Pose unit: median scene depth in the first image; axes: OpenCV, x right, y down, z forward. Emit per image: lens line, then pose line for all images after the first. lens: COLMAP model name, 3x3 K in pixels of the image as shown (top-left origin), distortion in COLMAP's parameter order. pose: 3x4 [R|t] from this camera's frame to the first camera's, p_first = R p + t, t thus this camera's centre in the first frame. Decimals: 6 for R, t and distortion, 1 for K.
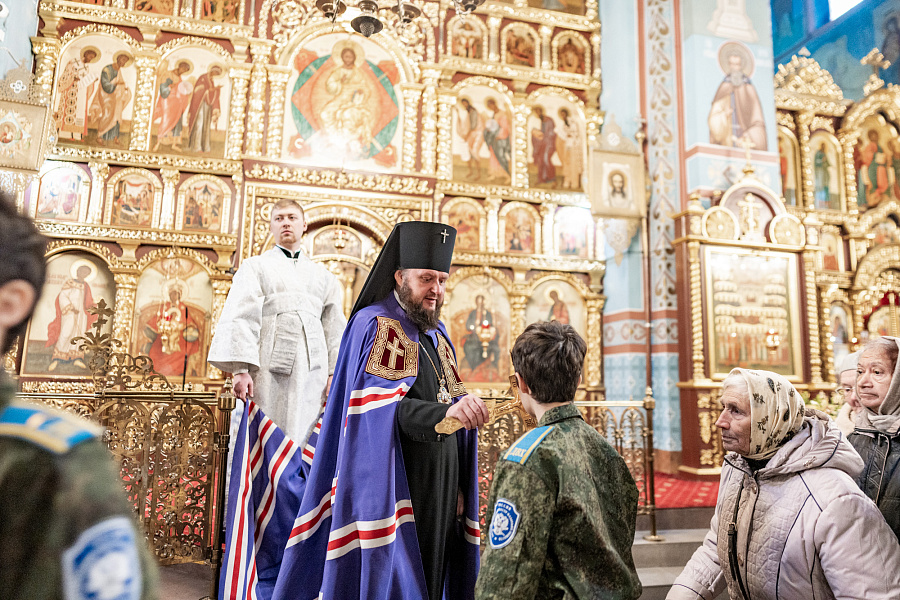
lens RADIAL K [[608.2, 0, 446.2], [0, 608.2, 295.8], [0, 0, 1]] dist [0.004908, 0.004541]
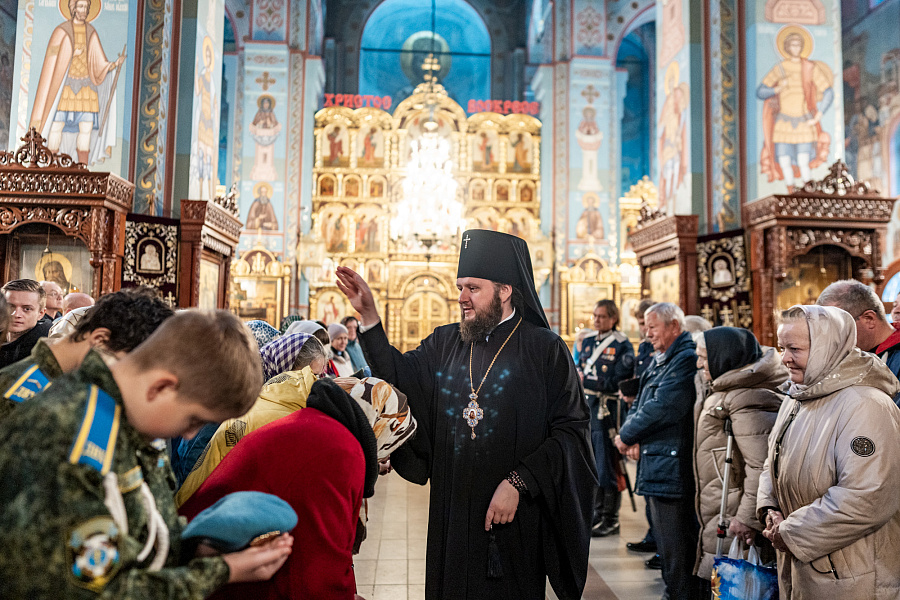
lens RADIAL K [[608.2, 0, 446.2], [0, 608.2, 295.8], [0, 0, 1]] dist [0.004908, 0.004541]
pose [[0.984651, -0.020424, -0.173335, 0.339911], [0.032925, 0.997035, 0.069553, -0.210960], [0.171401, -0.074193, 0.982404, -1.463139]]
